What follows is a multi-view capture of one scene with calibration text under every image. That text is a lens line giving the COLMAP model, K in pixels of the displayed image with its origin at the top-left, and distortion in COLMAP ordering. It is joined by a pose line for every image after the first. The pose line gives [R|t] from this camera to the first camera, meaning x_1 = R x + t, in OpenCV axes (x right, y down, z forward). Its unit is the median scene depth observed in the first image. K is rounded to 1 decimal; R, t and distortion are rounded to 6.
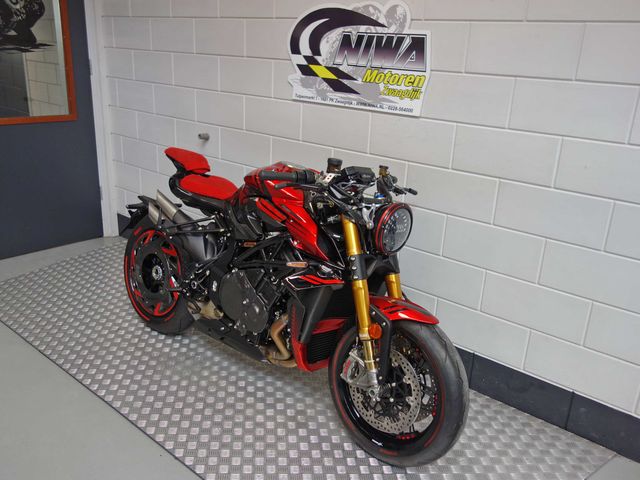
lens RADIAL K [[562.3, 0, 322.2], [0, 562.3, 238.5], [0, 0, 1]] dist [0.020662, -0.015700]
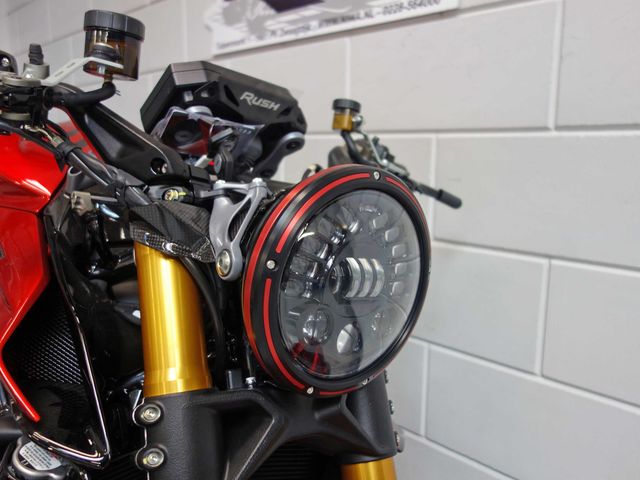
lens RADIAL K [[562.3, 0, 320.4], [0, 562.3, 237.4], [0, 0, 1]] dist [0.020662, -0.015700]
pose [[0.992549, -0.022644, -0.119720, 0.136962], [0.002170, 0.985708, -0.168449, 0.004023], [0.121823, 0.166934, 0.978413, 0.717111]]
